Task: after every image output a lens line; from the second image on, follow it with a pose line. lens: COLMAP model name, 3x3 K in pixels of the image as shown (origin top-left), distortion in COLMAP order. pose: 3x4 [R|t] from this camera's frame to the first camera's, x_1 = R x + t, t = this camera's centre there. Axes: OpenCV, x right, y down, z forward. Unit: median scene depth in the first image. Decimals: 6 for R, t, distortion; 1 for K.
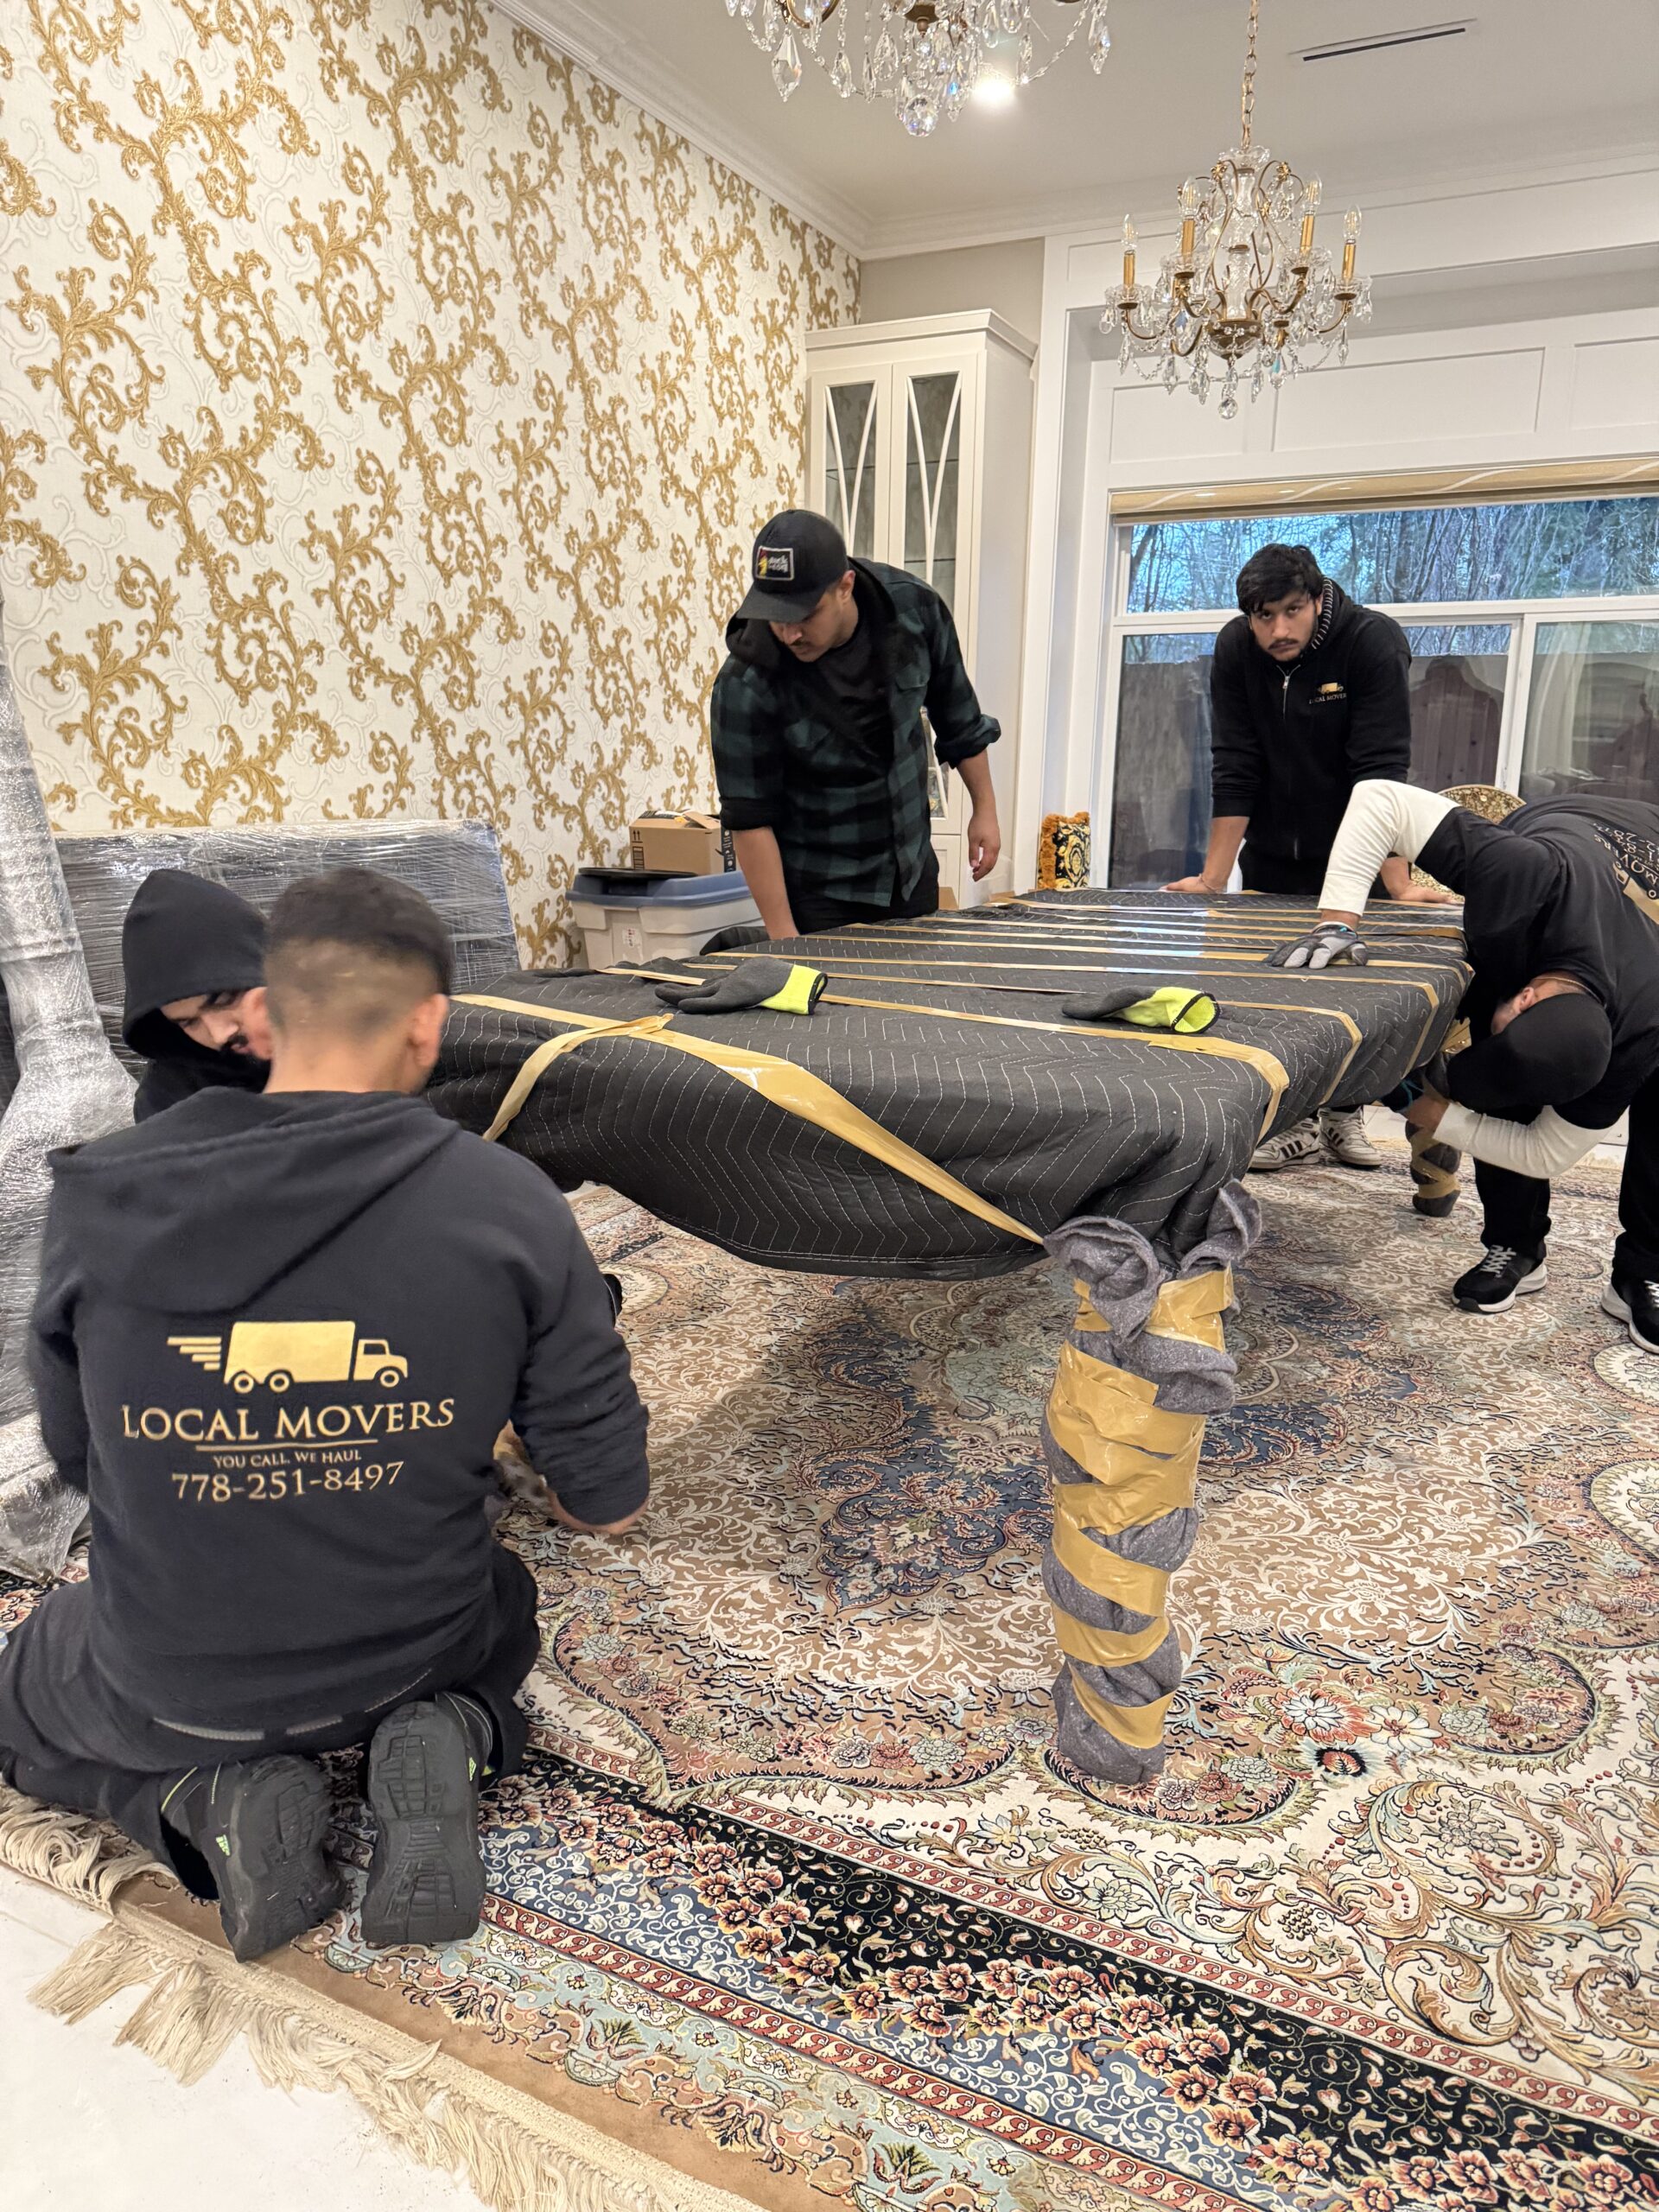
lens RADIAL K [[1546.8, 0, 841.3], [0, 1546.8, 1103.4], [0, 0, 1]] dist [0.064599, -0.065168]
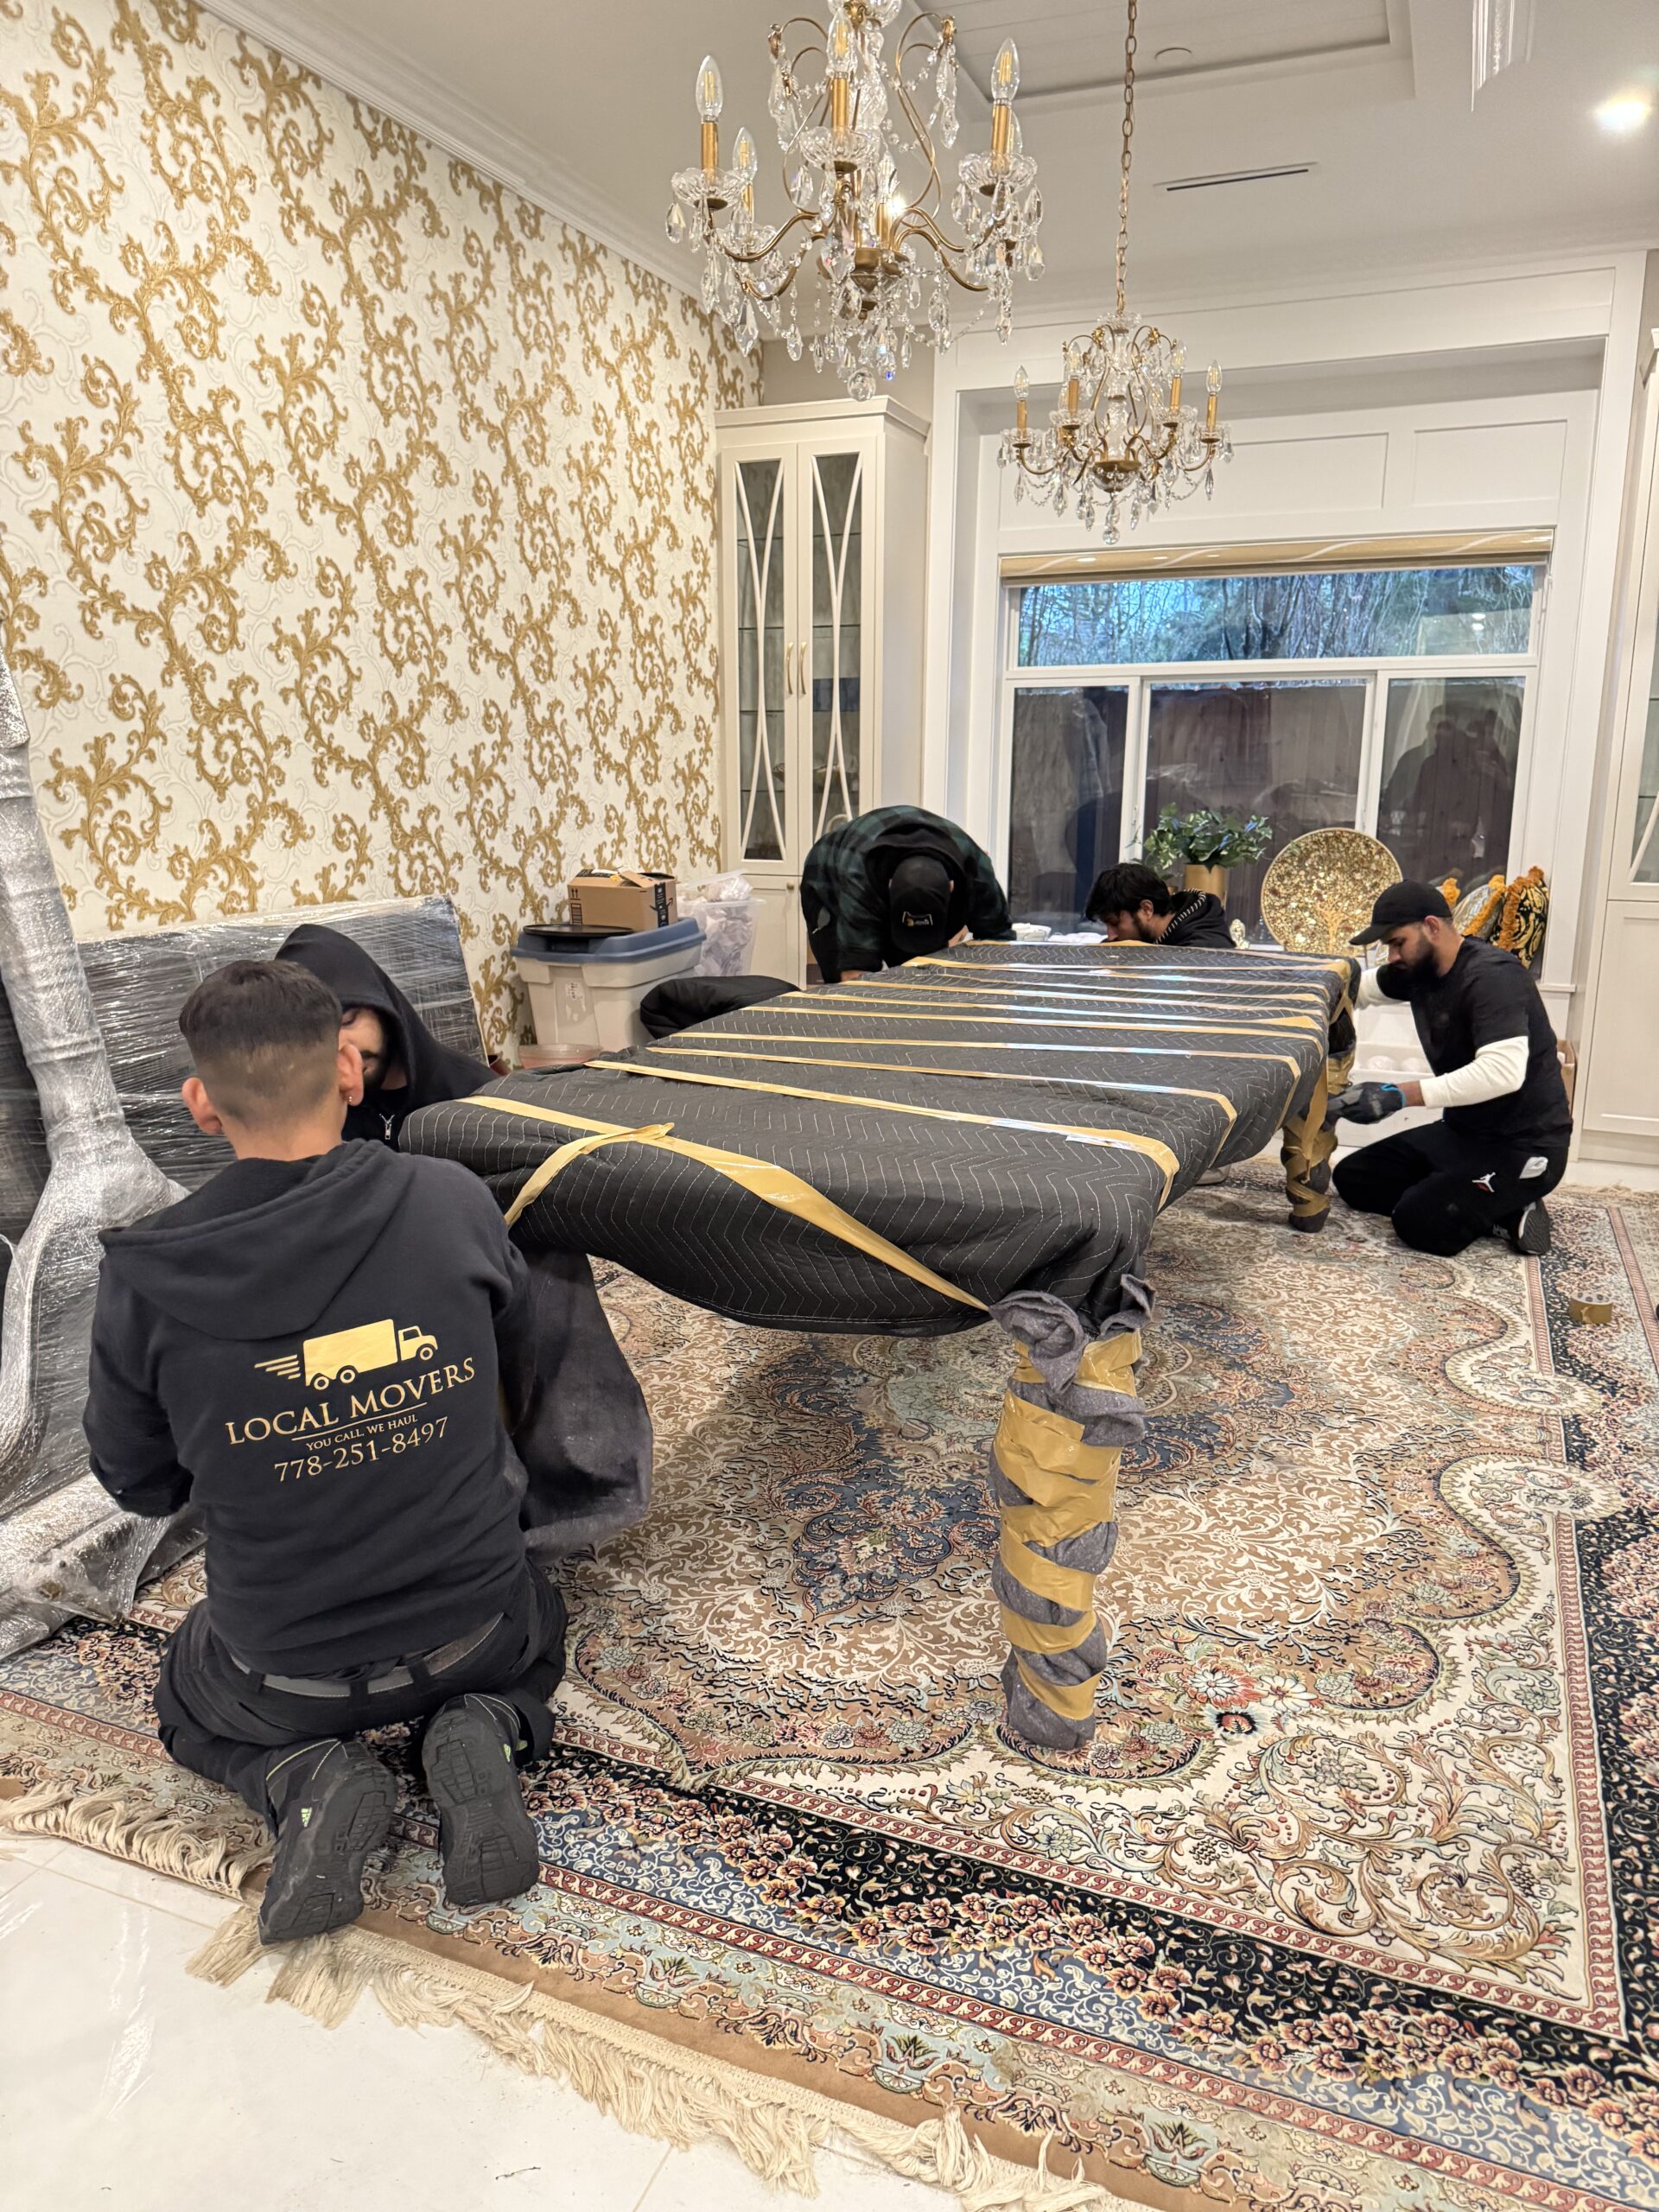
lens RADIAL K [[1562.7, 0, 836.3], [0, 1562.7, 1074.9], [0, 0, 1]] dist [0.082104, -0.101077]
pose [[0.997531, -0.023469, 0.066195, -0.070452], [0.024040, 0.999680, -0.007850, -0.093504], [-0.065990, 0.009422, 0.997776, -0.244882]]
